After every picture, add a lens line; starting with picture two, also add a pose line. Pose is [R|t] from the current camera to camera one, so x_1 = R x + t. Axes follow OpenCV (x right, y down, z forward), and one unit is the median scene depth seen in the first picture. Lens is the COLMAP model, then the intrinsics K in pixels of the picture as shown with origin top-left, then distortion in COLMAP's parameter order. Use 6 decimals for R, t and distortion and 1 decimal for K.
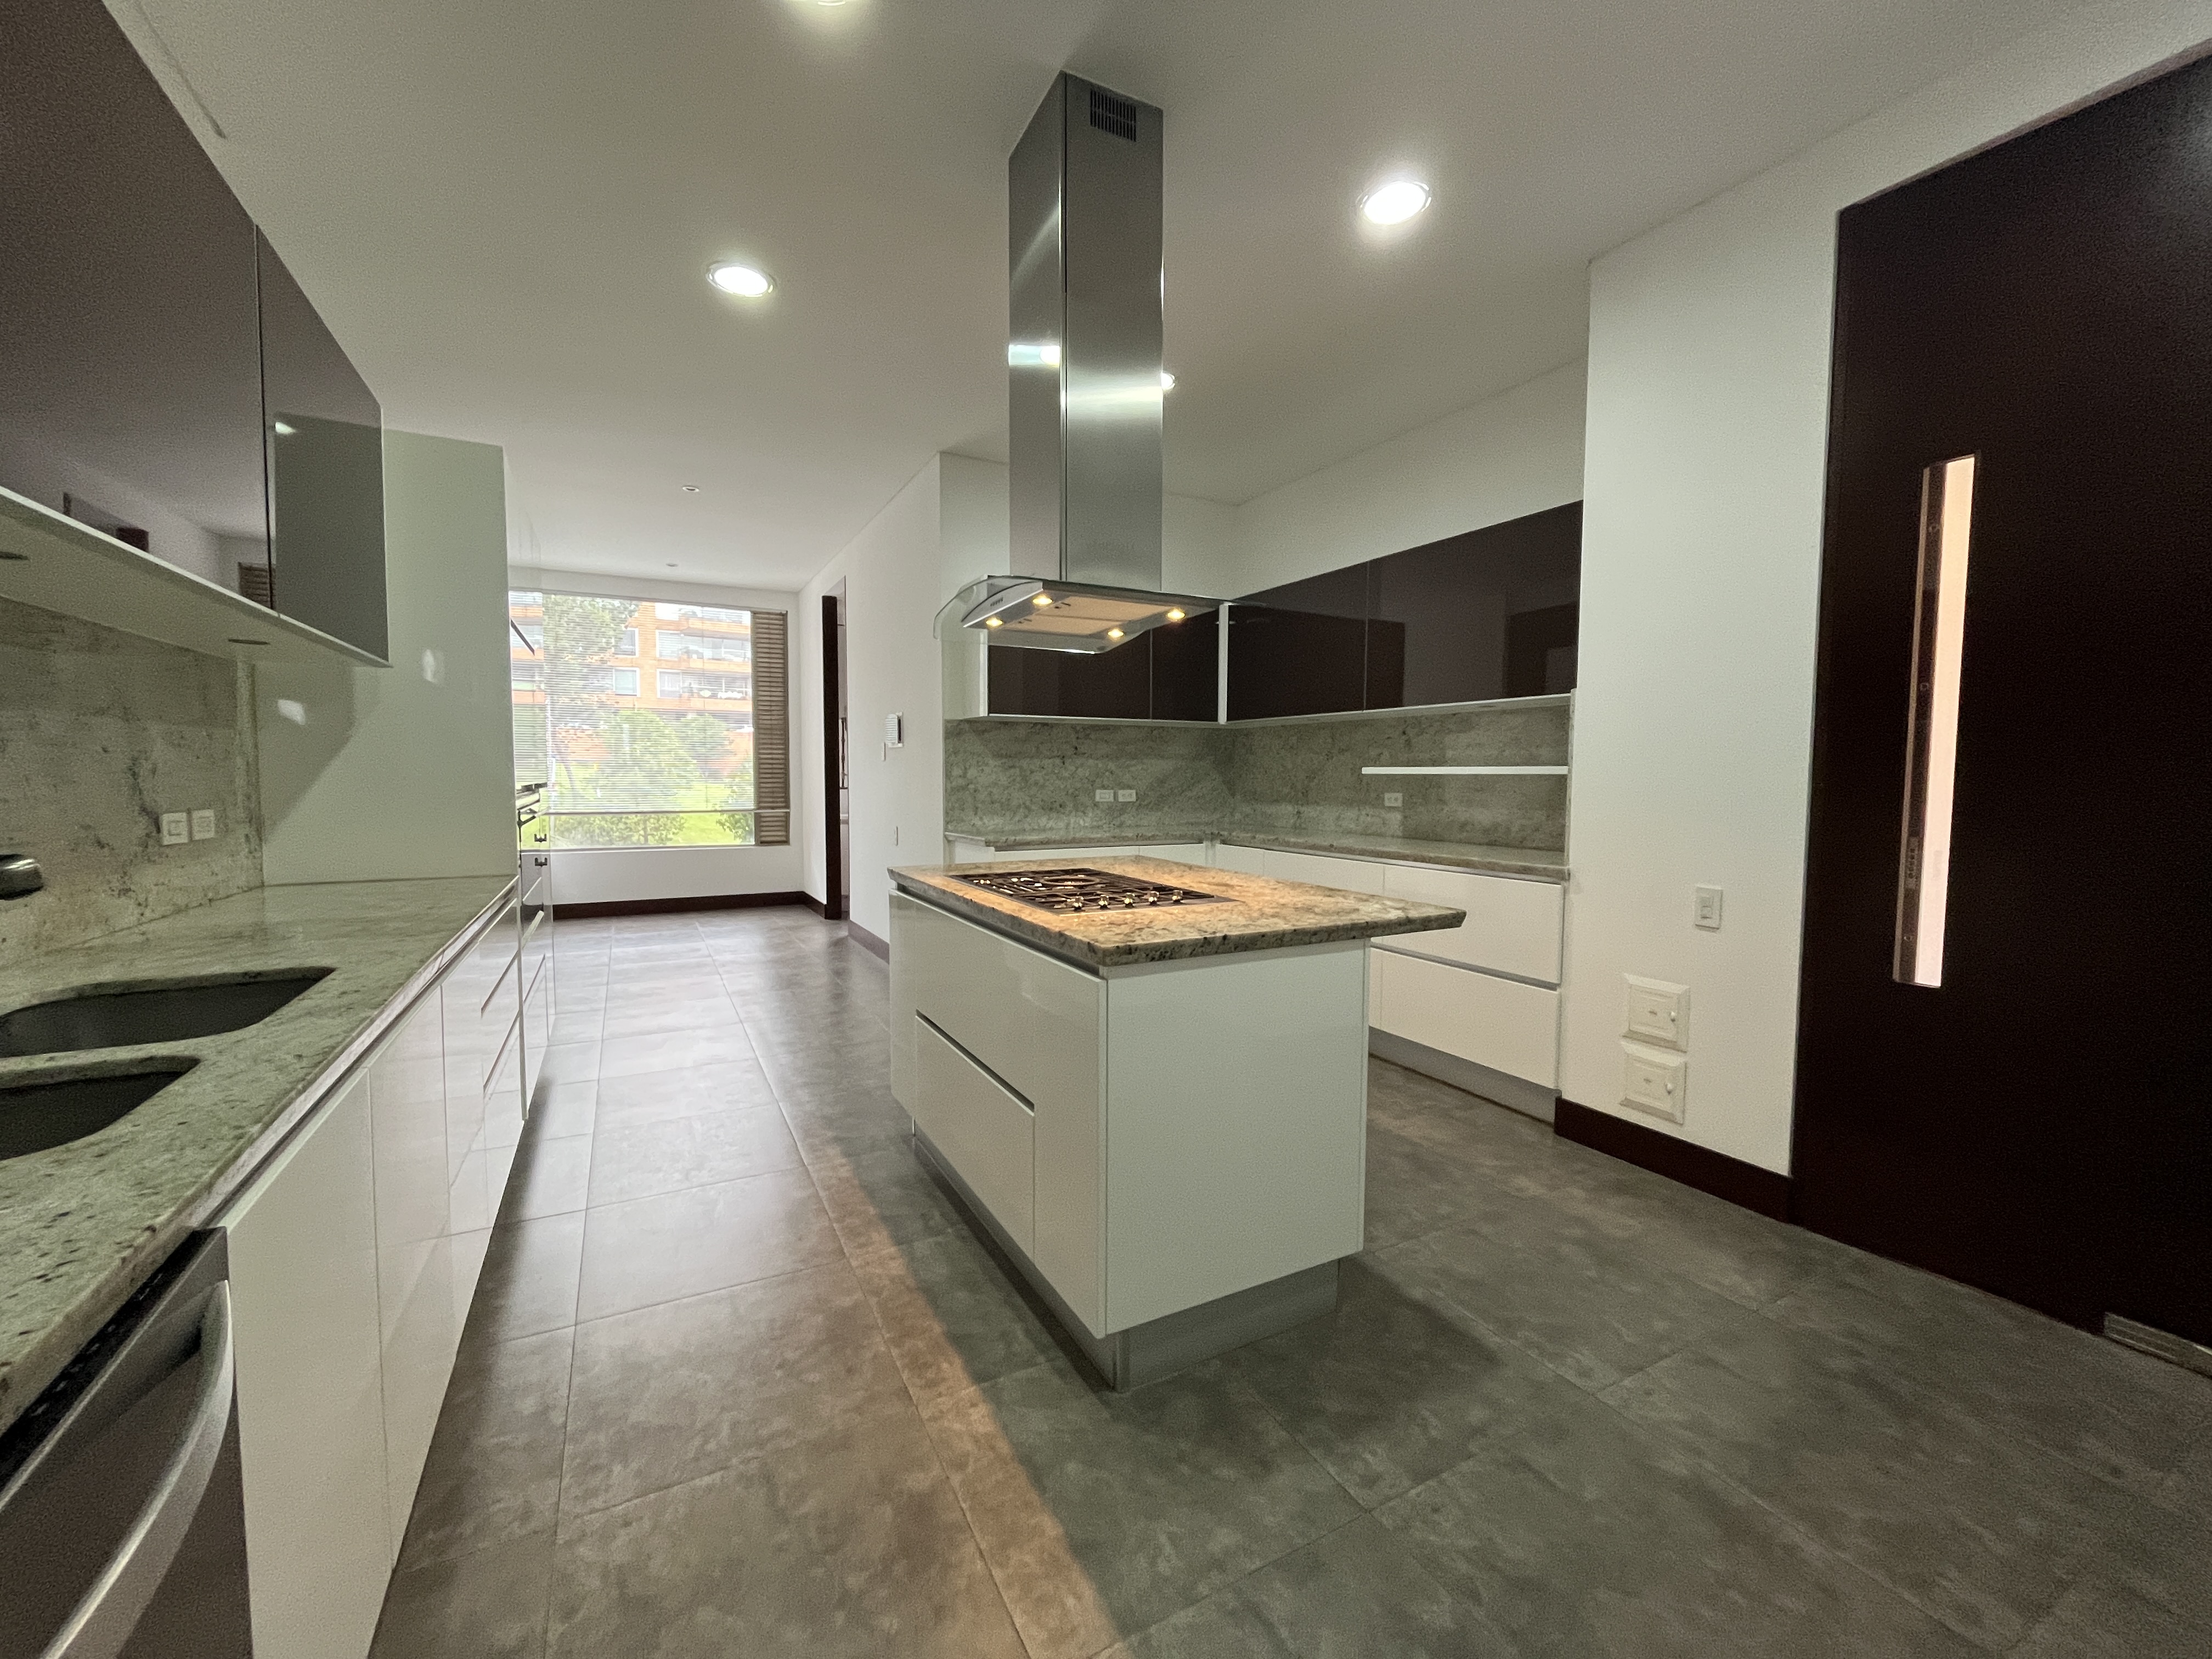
lens RADIAL K [[891.1, 0, 1107.1], [0, 891.1, 825.1], [0, 0, 1]] dist [-0.001387, 0.000074]
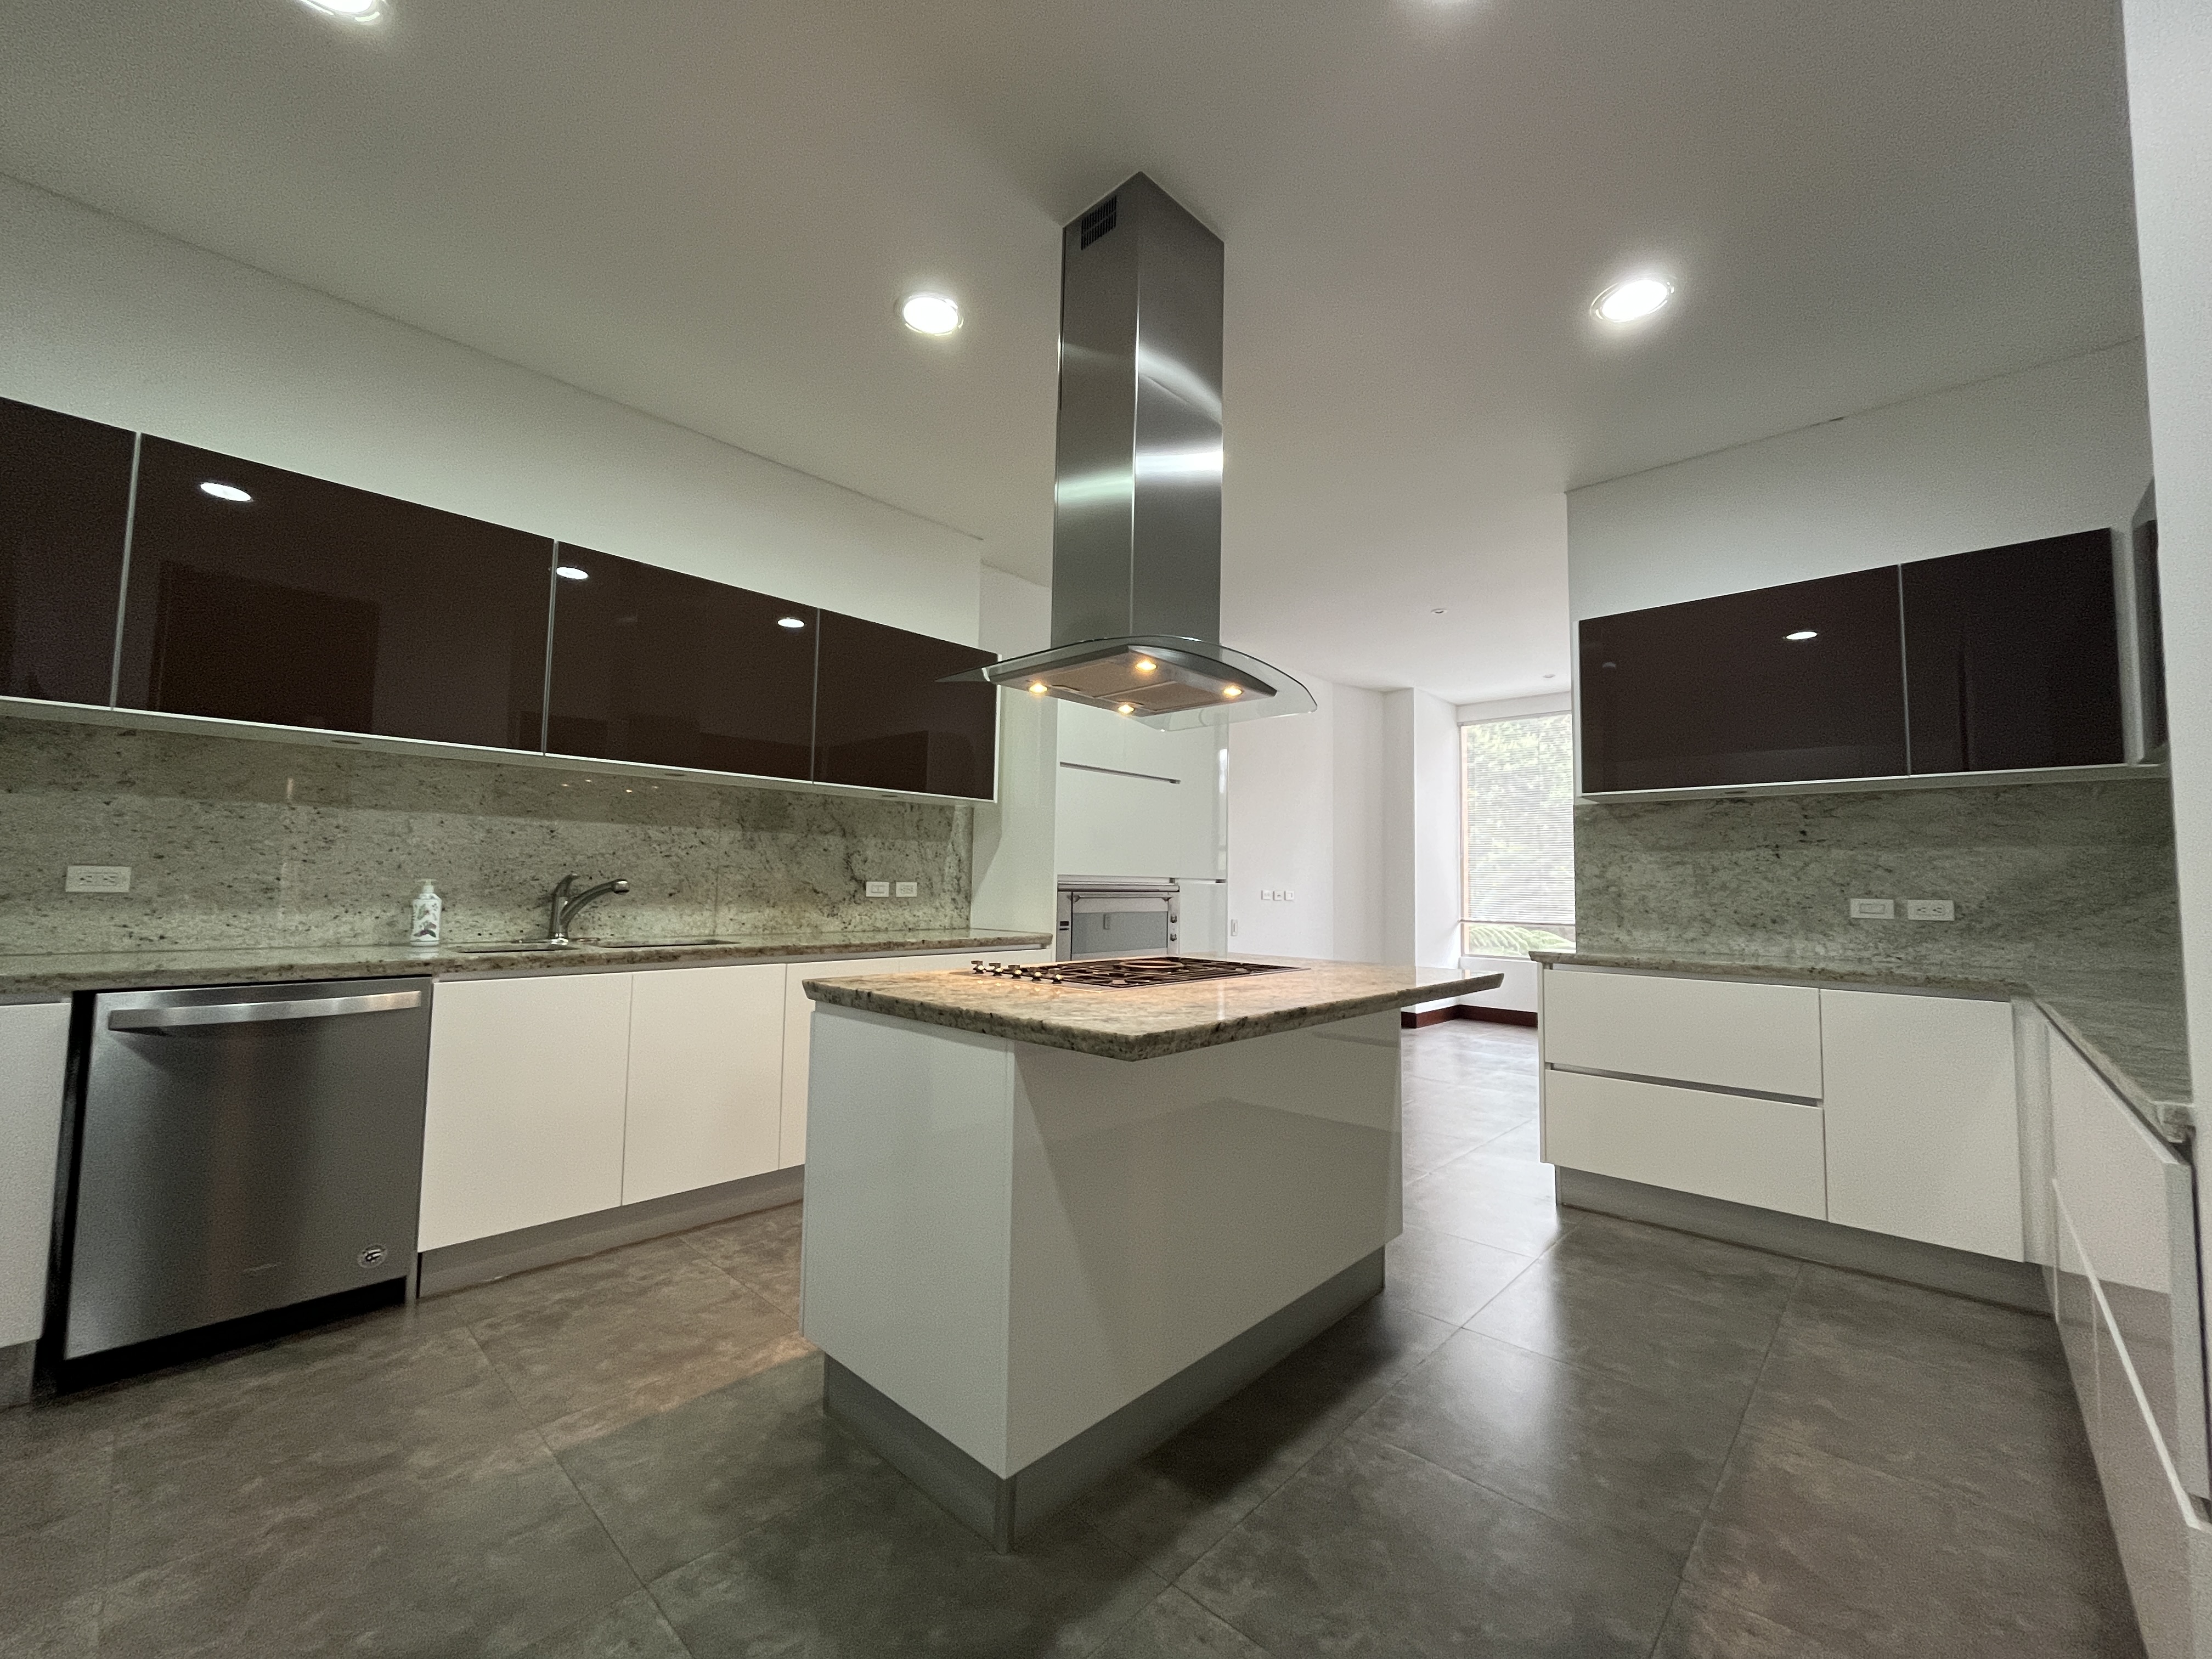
lens RADIAL K [[891.1, 0, 1098.8], [0, 891.1, 825.9], [0, 0, 1]] dist [-0.001387, 0.000074]
pose [[0.317950, -0.063747, -0.945962, 0.427278], [-0.071212, 0.993313, -0.090873, 0.003542], [0.945429, 0.096257, 0.311284, 0.329971]]
